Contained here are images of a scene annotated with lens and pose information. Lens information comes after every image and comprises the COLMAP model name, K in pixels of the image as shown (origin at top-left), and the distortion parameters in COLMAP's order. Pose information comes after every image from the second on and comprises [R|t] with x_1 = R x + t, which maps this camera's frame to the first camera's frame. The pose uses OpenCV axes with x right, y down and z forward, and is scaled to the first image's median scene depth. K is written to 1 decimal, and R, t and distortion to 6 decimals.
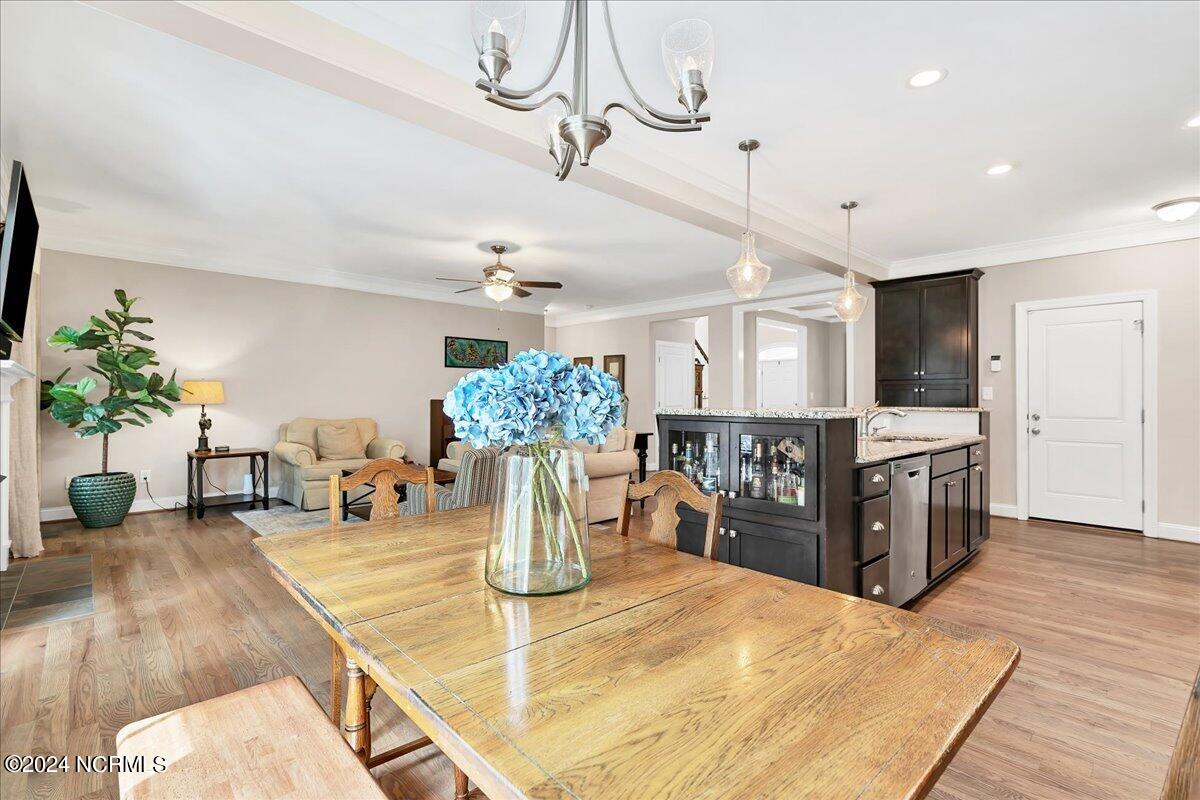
lens RADIAL K [[572.4, 0, 606.8], [0, 572.4, 402.3], [0, 0, 1]] dist [-0.011385, 0.001754]
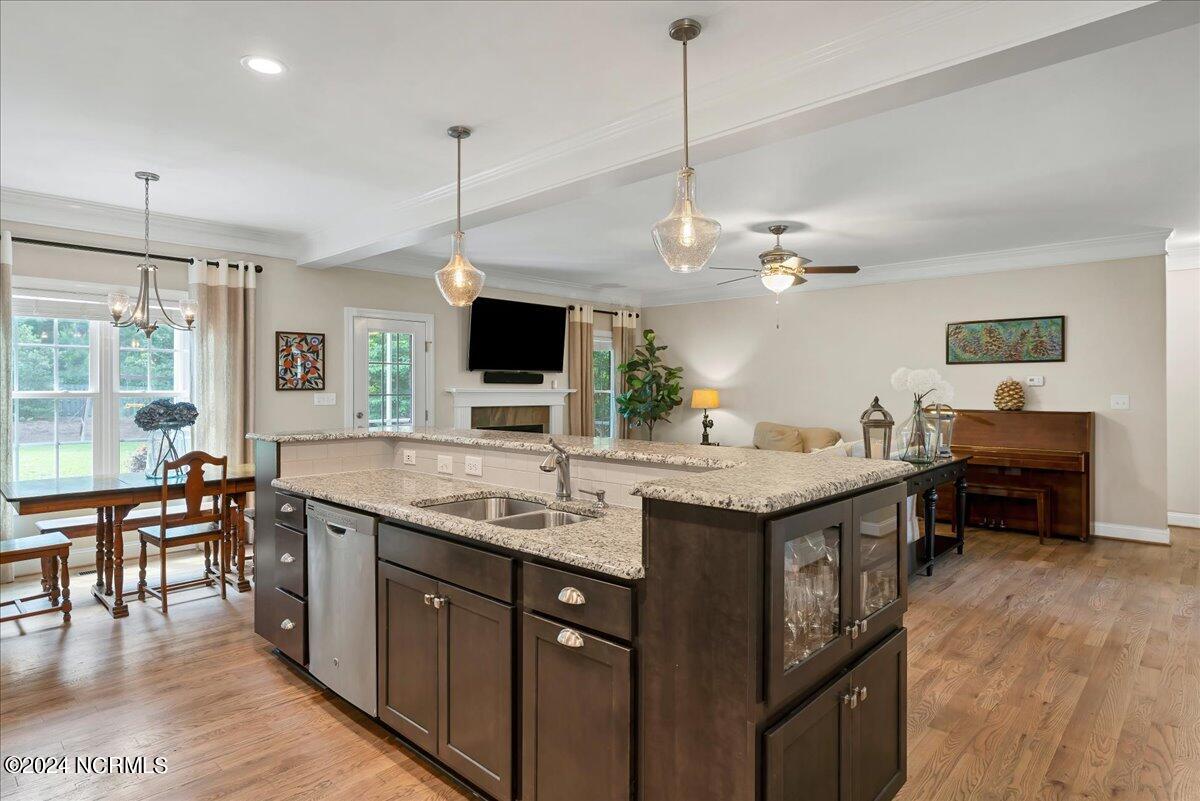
lens RADIAL K [[667.8, 0, 601.8], [0, 667.8, 396.5], [0, 0, 1]] dist [0.020307, 0.000019]
pose [[0.041842, 0.009406, -0.999080, 0.786384], [-0.003264, 0.999952, 0.009277, -0.036082], [0.999119, 0.002872, 0.041871, 0.702403]]
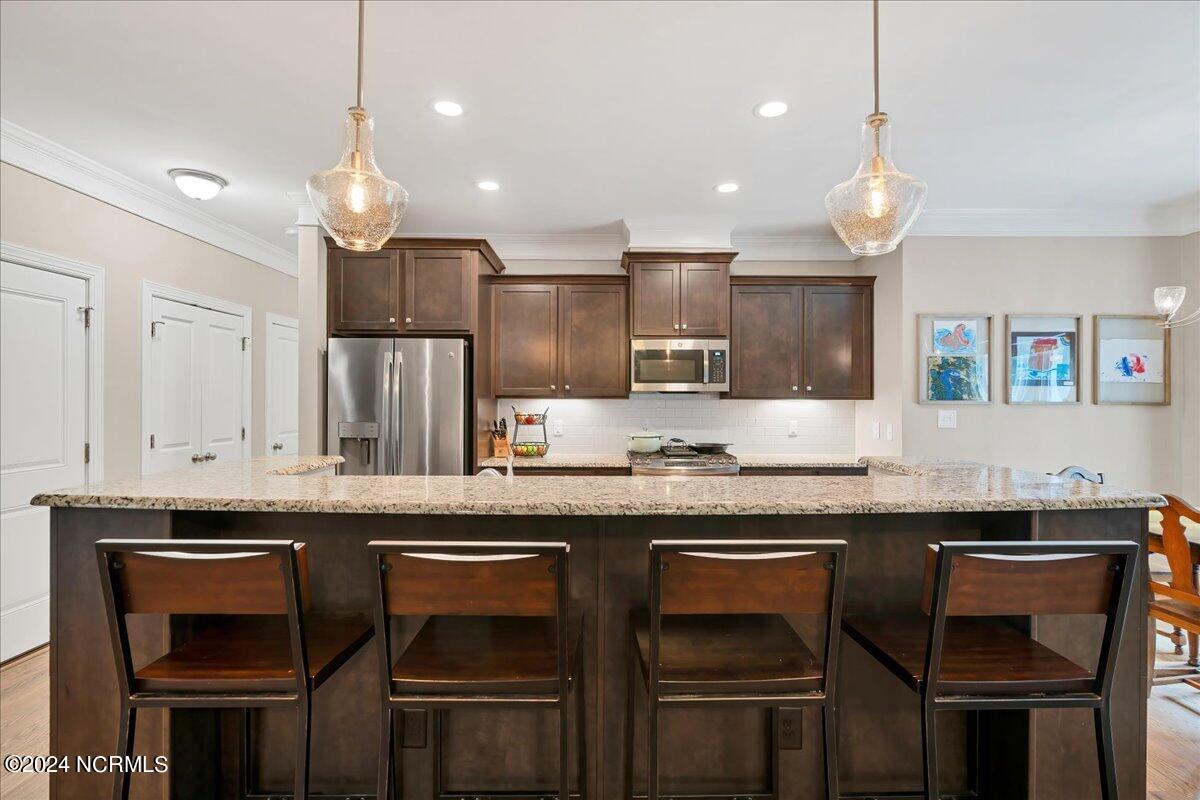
lens RADIAL K [[549.9, 0, 602.9], [0, 549.9, 397.7], [0, 0, 1]] dist [-0.013212, 0.001252]
pose [[-0.715880, -0.006357, 0.698195, 0.046749], [-0.007611, 0.999970, 0.001301, -0.038020], [-0.698182, -0.004383, -0.715907, 0.888827]]
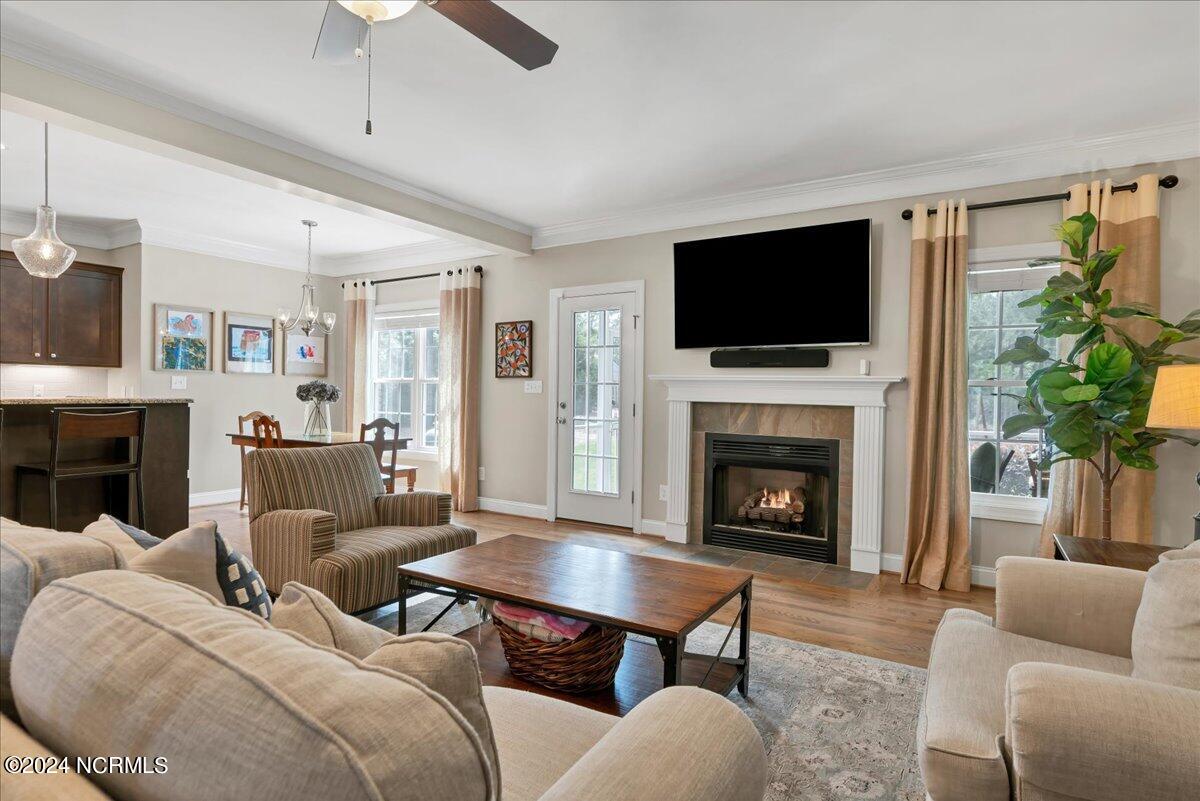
lens RADIAL K [[621.6, 0, 608.4], [0, 621.6, 397.9], [0, 0, 1]] dist [-0.002365, 0.001759]
pose [[-0.970812, -0.019517, -0.239047, -0.248540], [-0.021490, 0.999753, 0.005652, -0.009633], [0.238878, 0.010624, -0.970992, 1.316639]]
